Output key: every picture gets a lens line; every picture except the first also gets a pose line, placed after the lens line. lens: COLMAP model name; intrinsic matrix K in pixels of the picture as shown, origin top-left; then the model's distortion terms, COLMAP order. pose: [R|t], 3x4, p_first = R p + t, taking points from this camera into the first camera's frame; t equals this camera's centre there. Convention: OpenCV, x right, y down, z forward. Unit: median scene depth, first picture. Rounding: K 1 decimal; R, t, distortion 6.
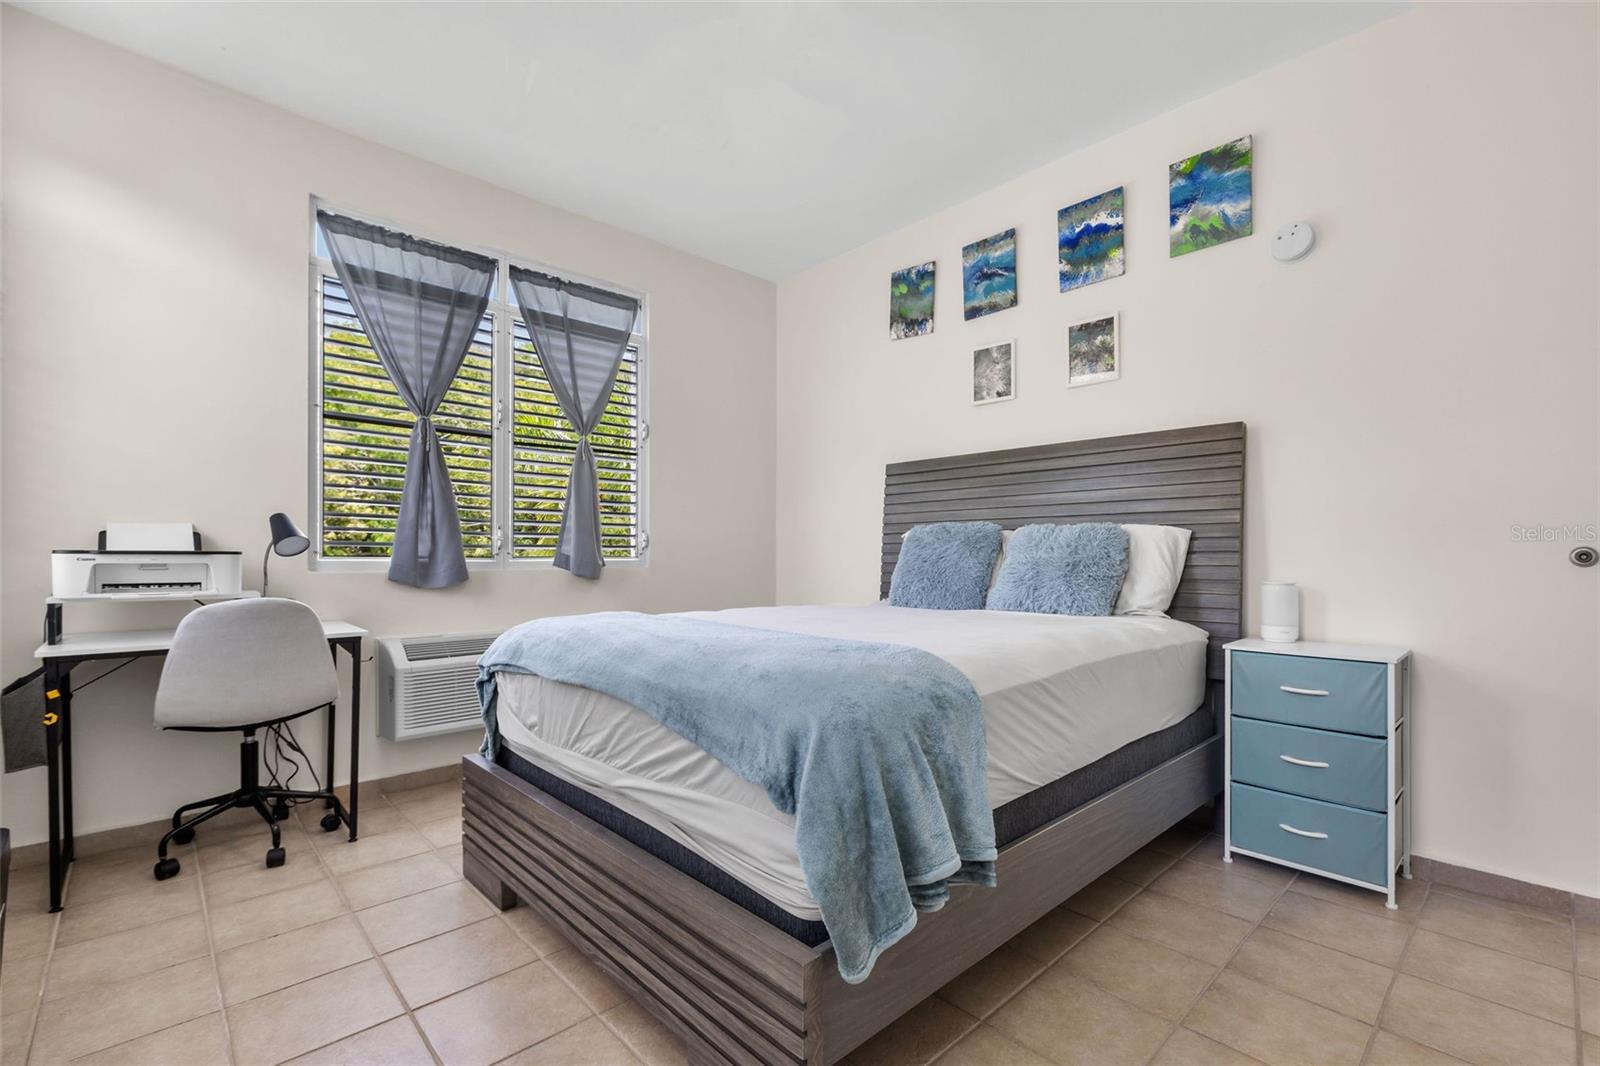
lens RADIAL K [[702.3, 0, 816.6], [0, 702.3, 556.0], [0, 0, 1]] dist [0.004935, 0.000011]
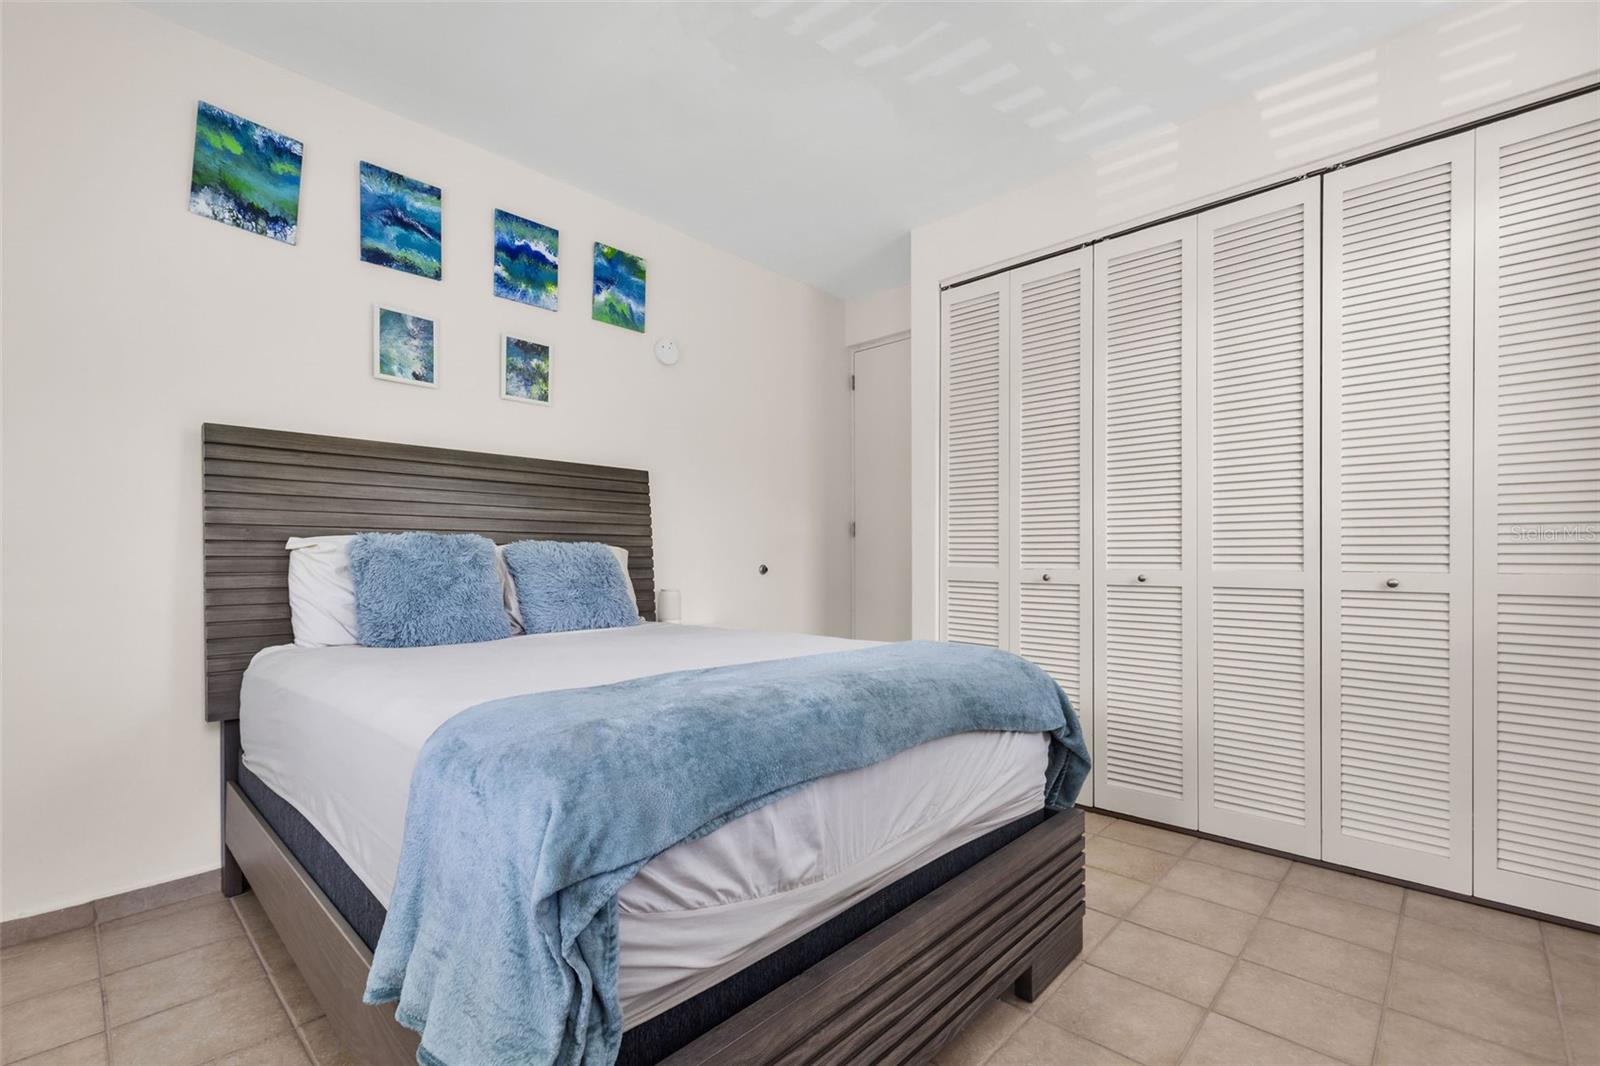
lens RADIAL K [[702.3, 0, 797.5], [0, 702.3, 563.5], [0, 0, 1]] dist [0.004935, 0.000011]
pose [[-0.046982, 0.002226, 0.998893, -0.579769], [0.013140, 0.999912, -0.001610, -0.006434], [-0.998809, 0.013049, -0.047007, 0.605032]]
